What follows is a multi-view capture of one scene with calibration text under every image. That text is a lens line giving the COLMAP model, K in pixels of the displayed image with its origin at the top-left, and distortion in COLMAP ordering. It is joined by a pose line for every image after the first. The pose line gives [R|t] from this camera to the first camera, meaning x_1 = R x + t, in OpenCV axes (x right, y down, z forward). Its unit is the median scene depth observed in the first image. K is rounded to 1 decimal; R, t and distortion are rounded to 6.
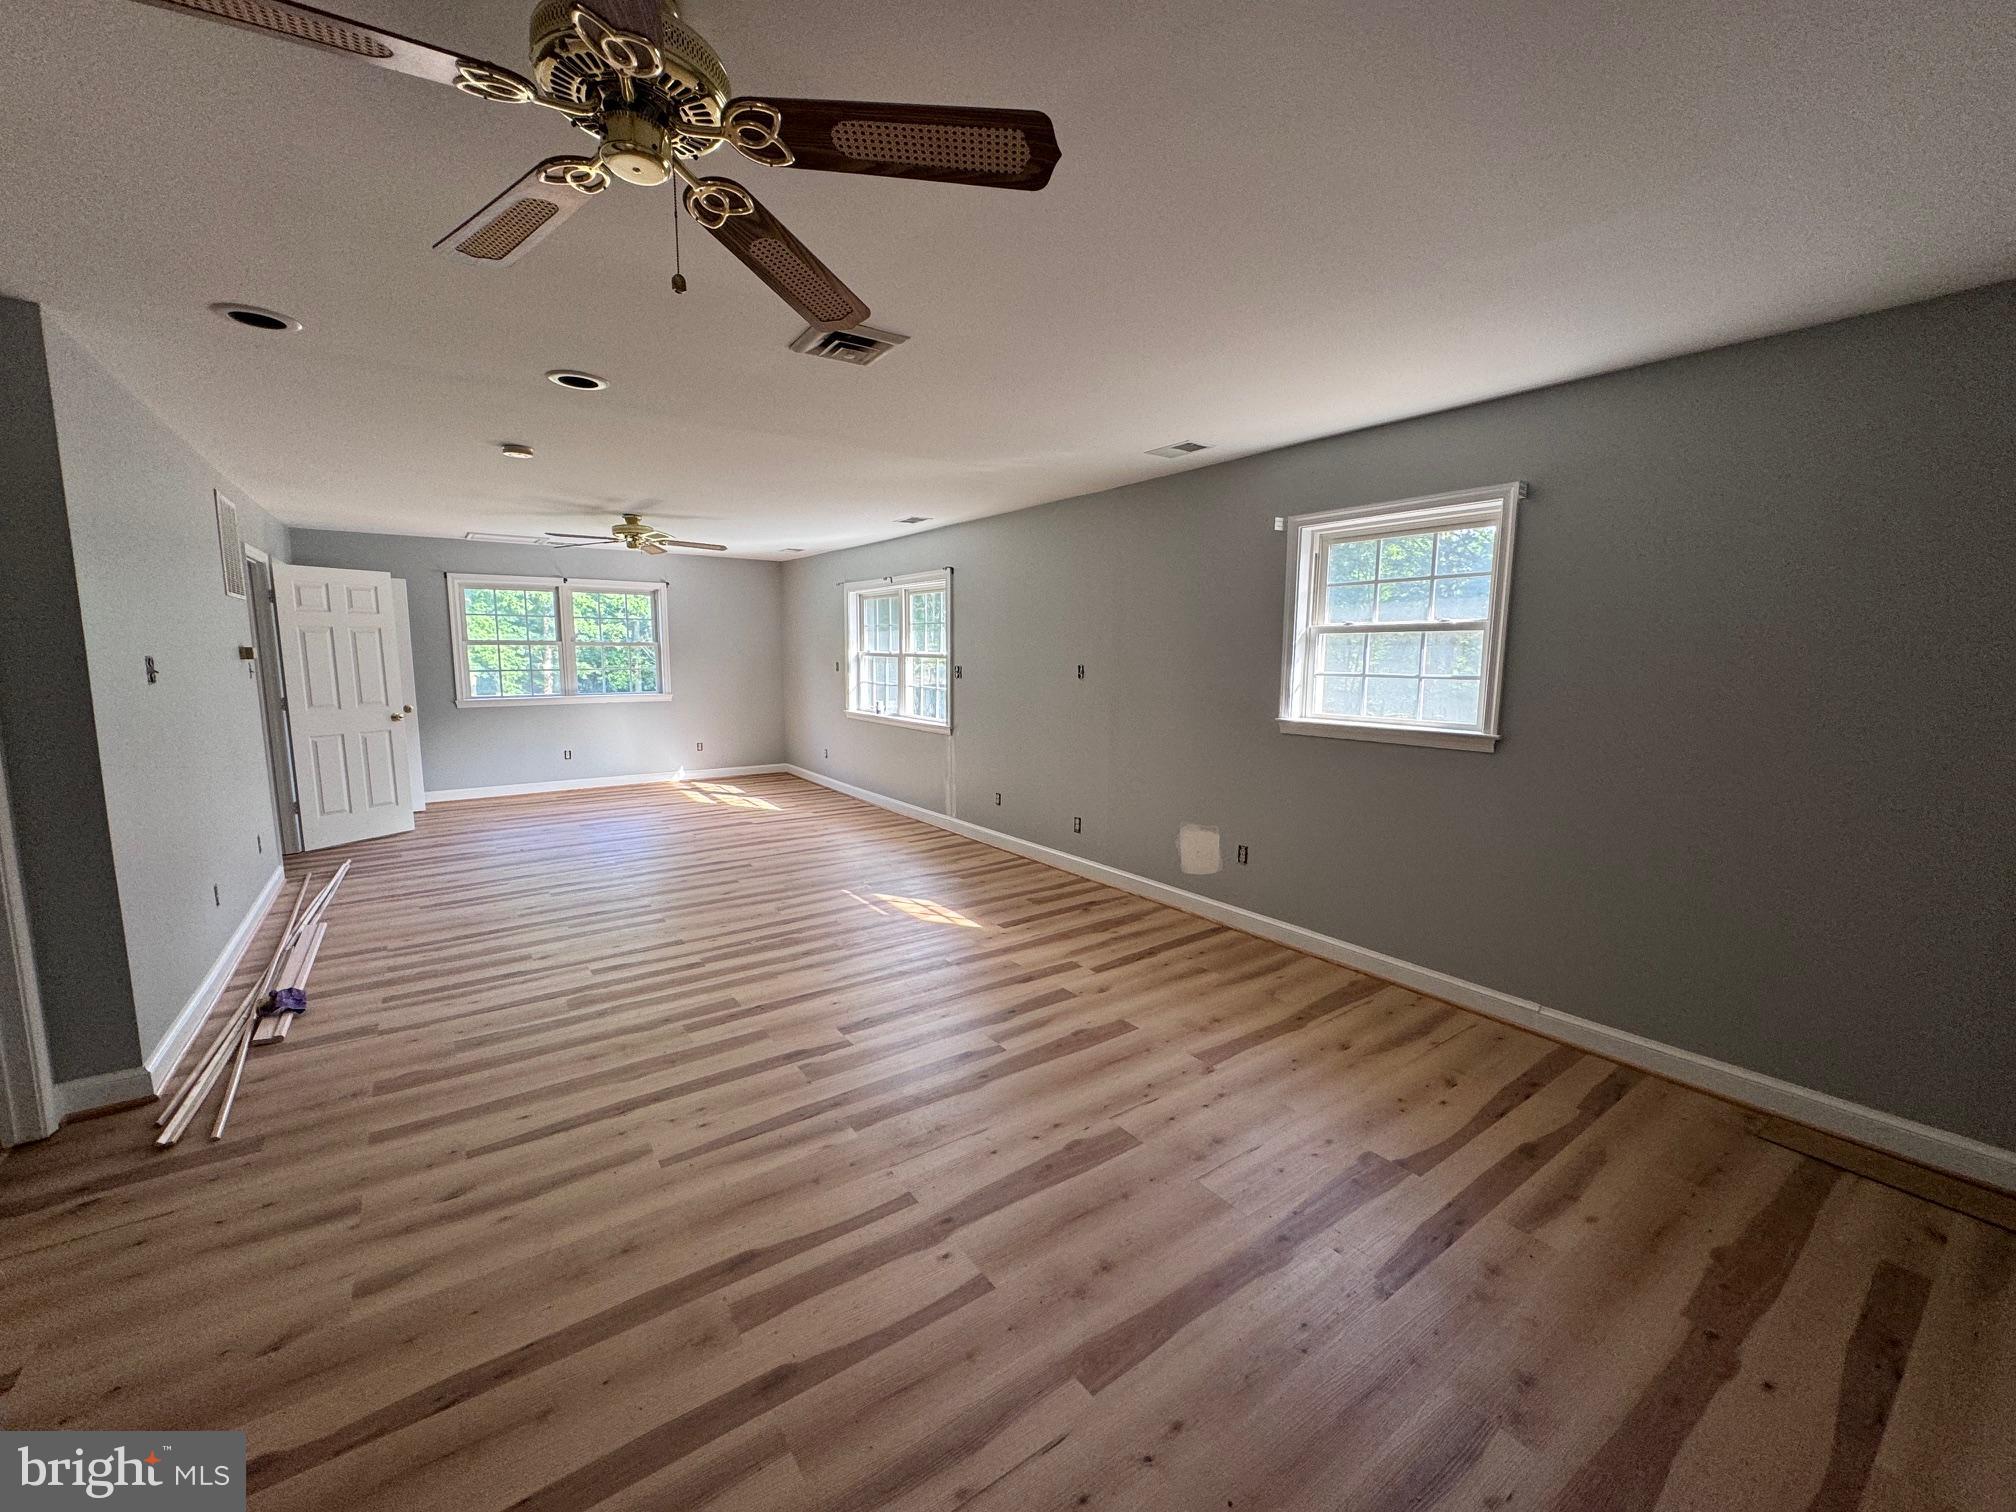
lens RADIAL K [[801.8, 0, 1003.1], [0, 801.8, 757.3], [0, 0, 1]] dist [-0.001704, -0.000557]
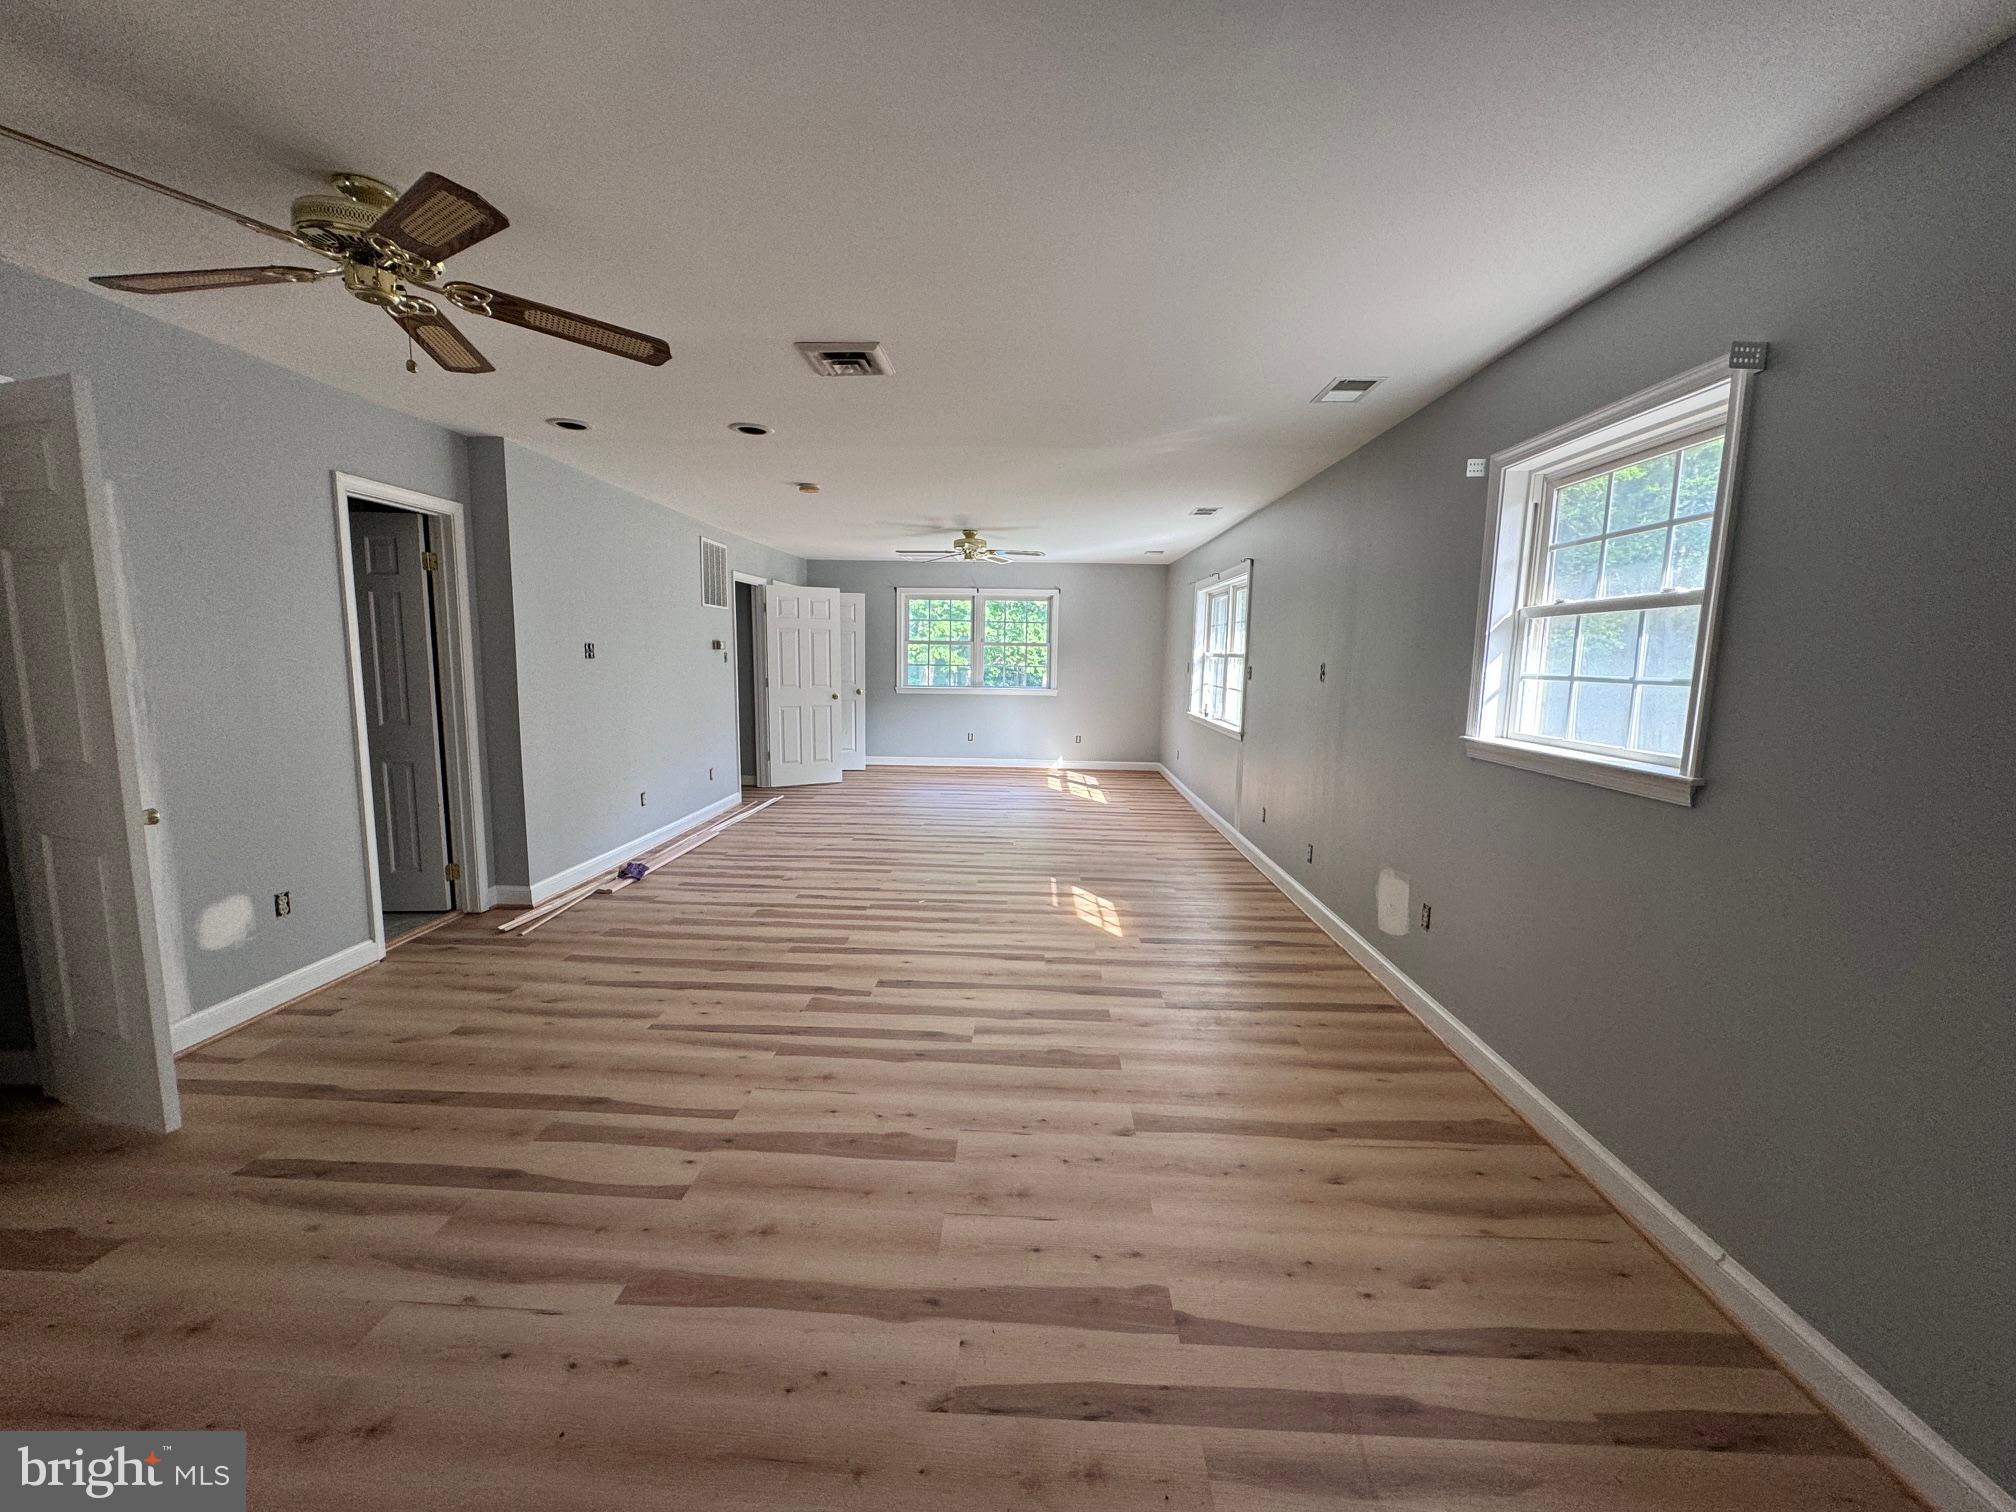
lens RADIAL K [[801.8, 0, 1002.7], [0, 801.8, 756.0], [0, 0, 1]] dist [-0.001704, -0.000557]
pose [[0.791122, 0.086919, -0.605451, 0.468409], [-0.094334, 0.995347, 0.019630, -0.005686], [0.604340, 0.041585, 0.795640, 0.176439]]
